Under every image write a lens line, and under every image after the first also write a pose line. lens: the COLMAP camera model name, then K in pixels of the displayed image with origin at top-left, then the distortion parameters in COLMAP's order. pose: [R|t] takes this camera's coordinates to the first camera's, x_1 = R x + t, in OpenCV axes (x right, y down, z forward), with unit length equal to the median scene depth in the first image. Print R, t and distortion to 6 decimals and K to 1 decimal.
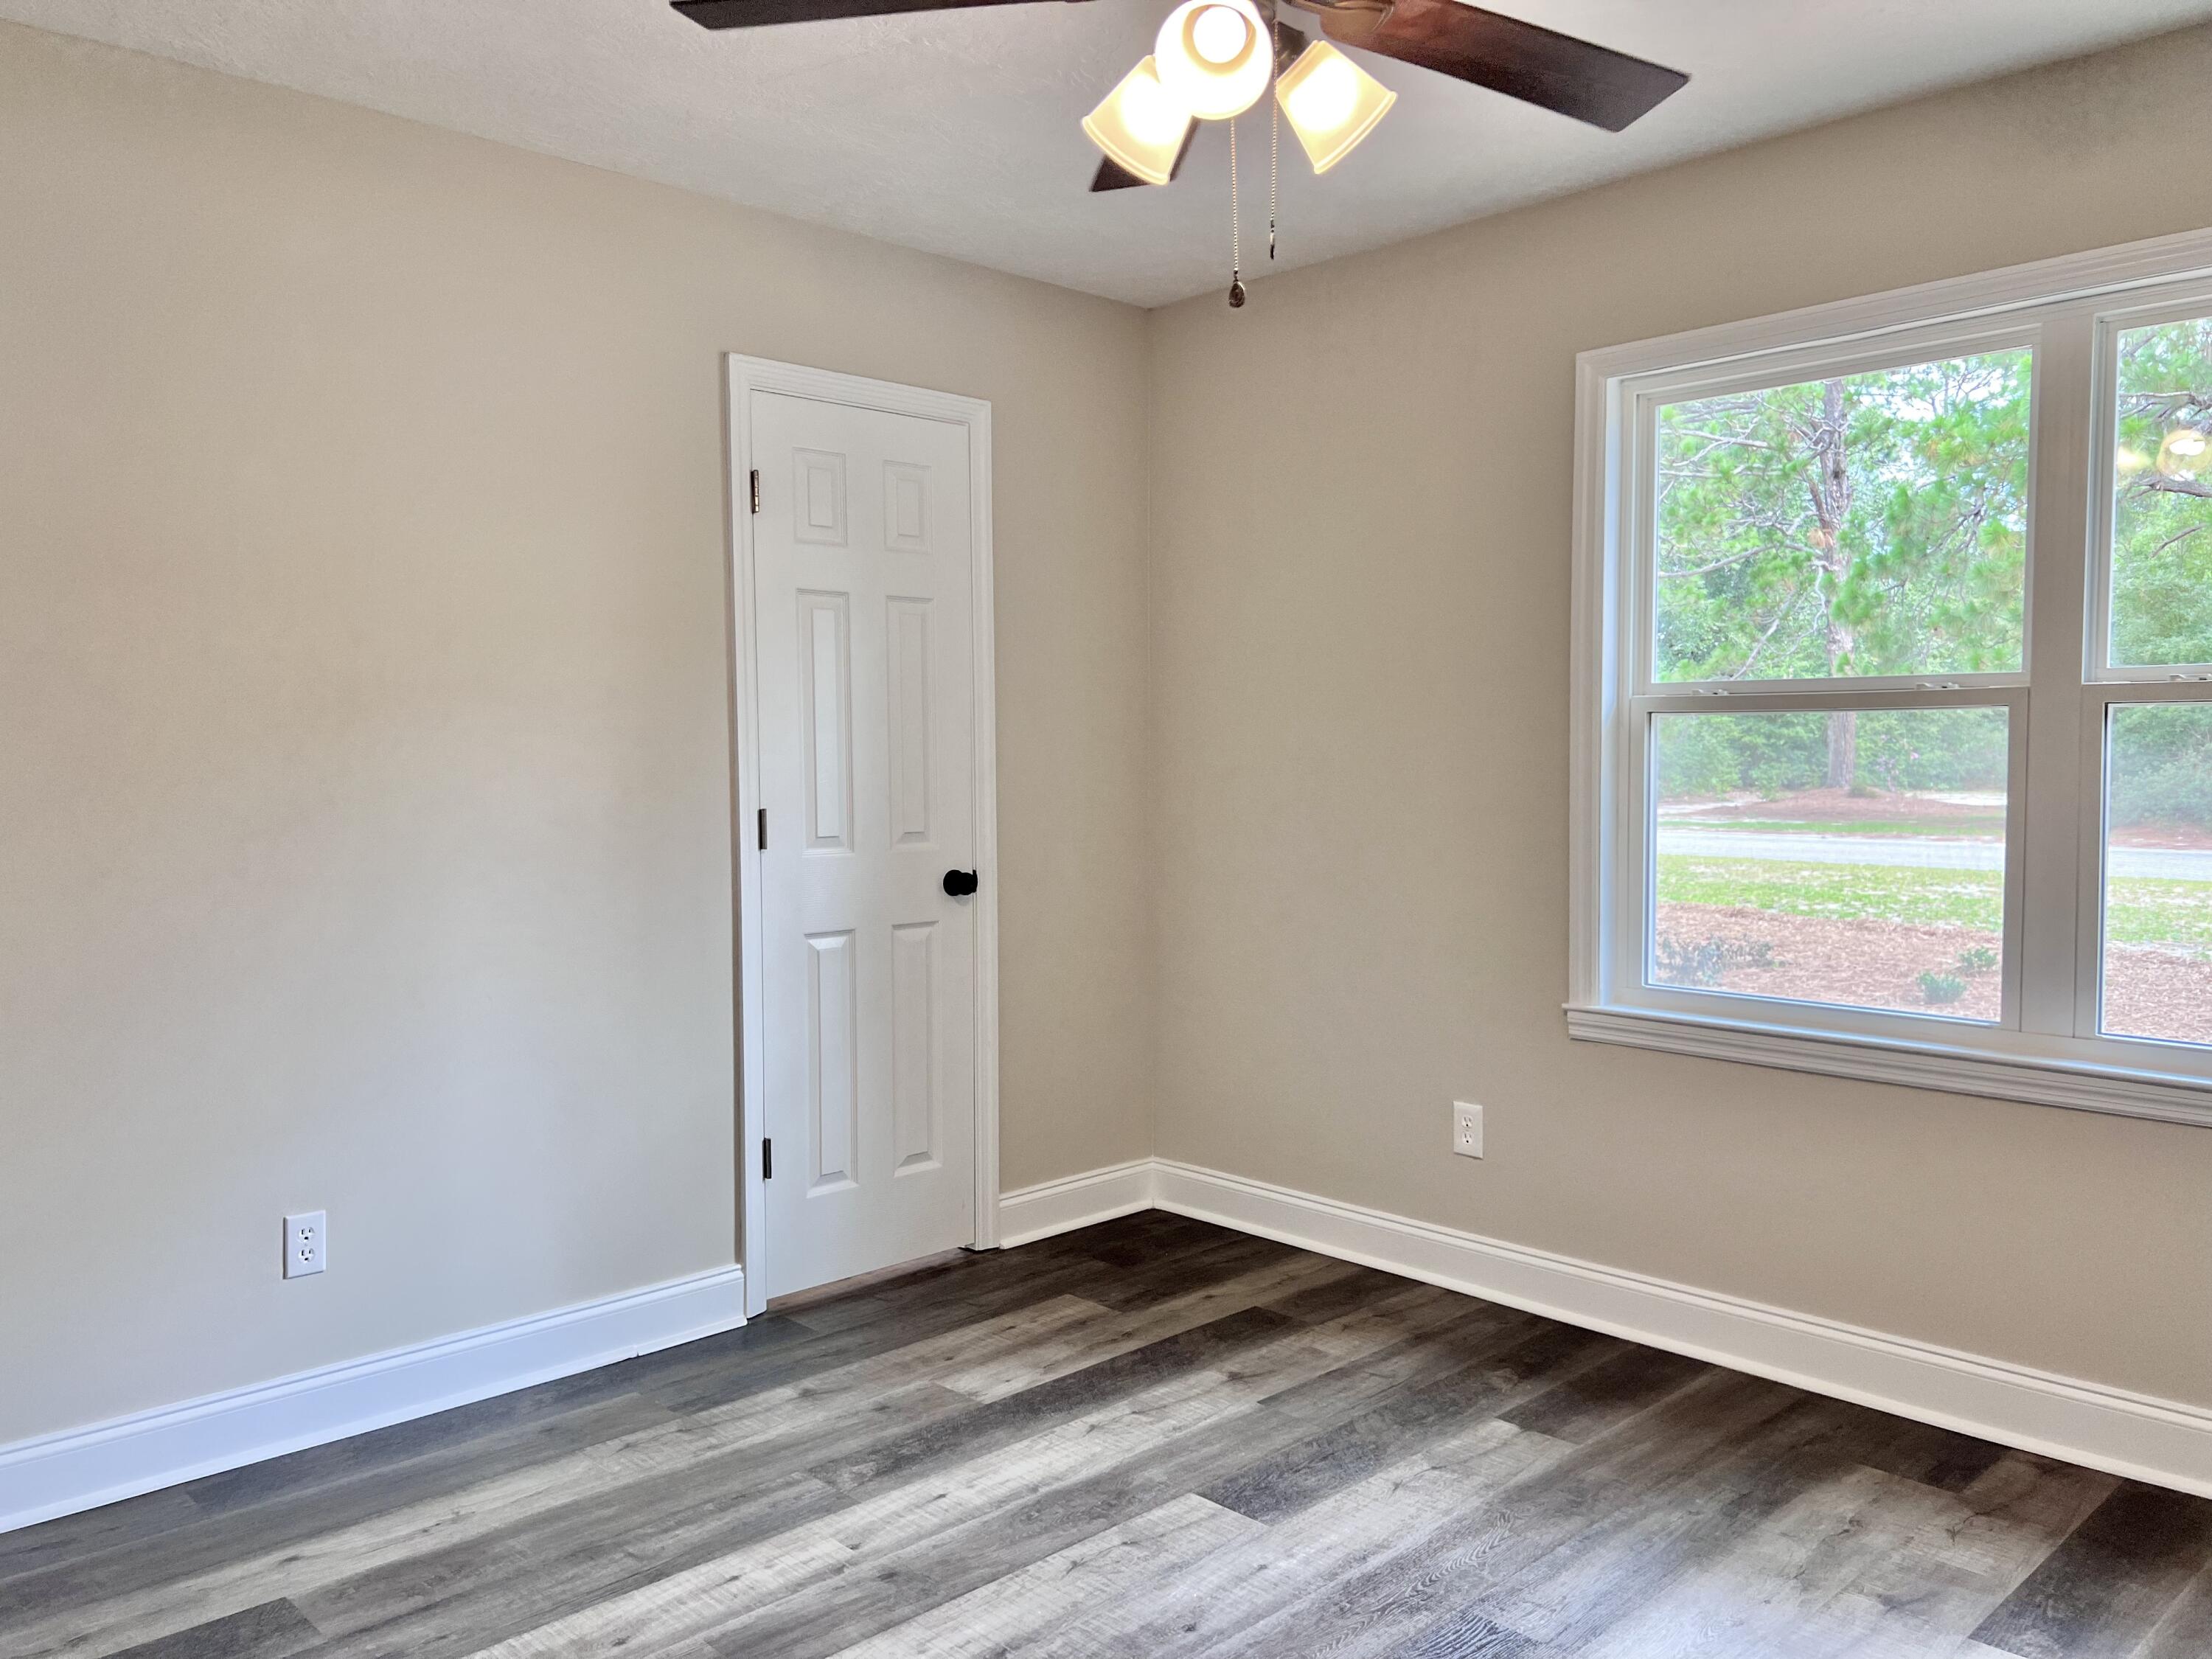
lens RADIAL K [[1704.9, 0, 1095.9], [0, 1704.9, 838.5], [0, 0, 1]] dist [0.027112, -0.017933]
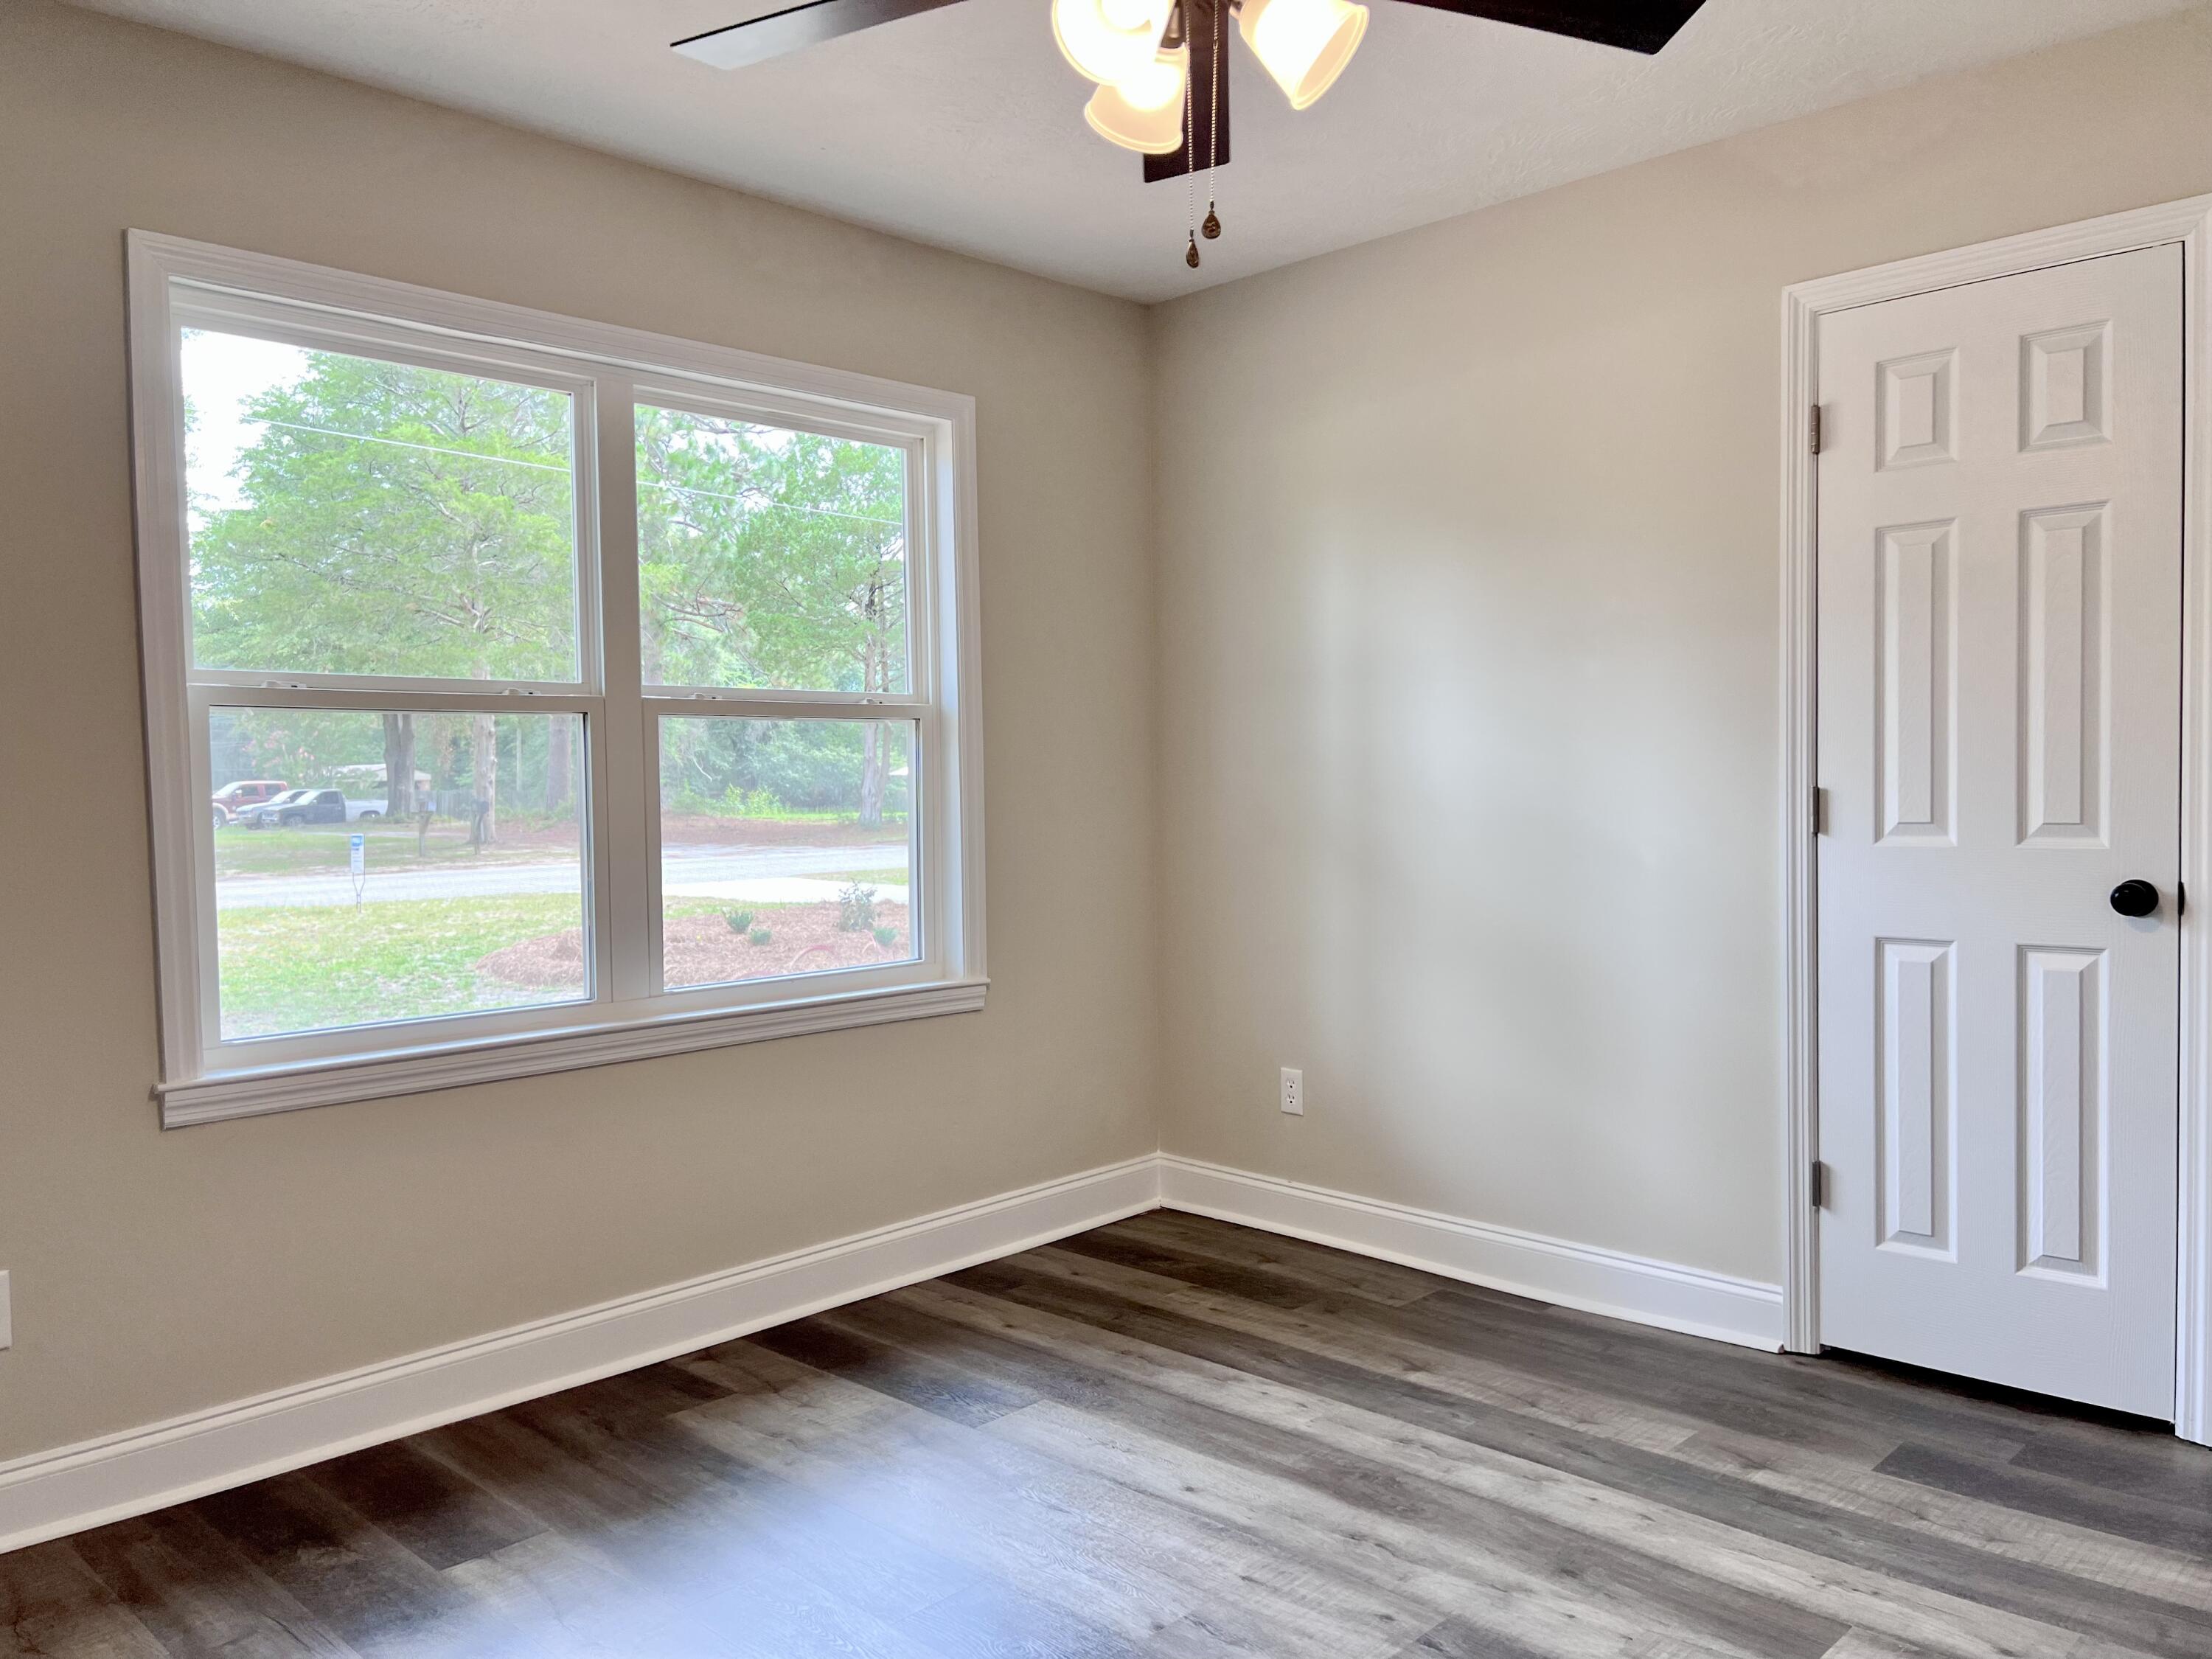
lens RADIAL K [[1704.9, 0, 1107.5], [0, 1704.9, 837.3], [0, 0, 1]] dist [0.027112, -0.017933]
pose [[-0.055528, -0.031154, 0.997971, -0.586473], [0.069676, 0.996956, 0.034999, -0.011810], [-0.996023, 0.071478, -0.053188, 0.714662]]
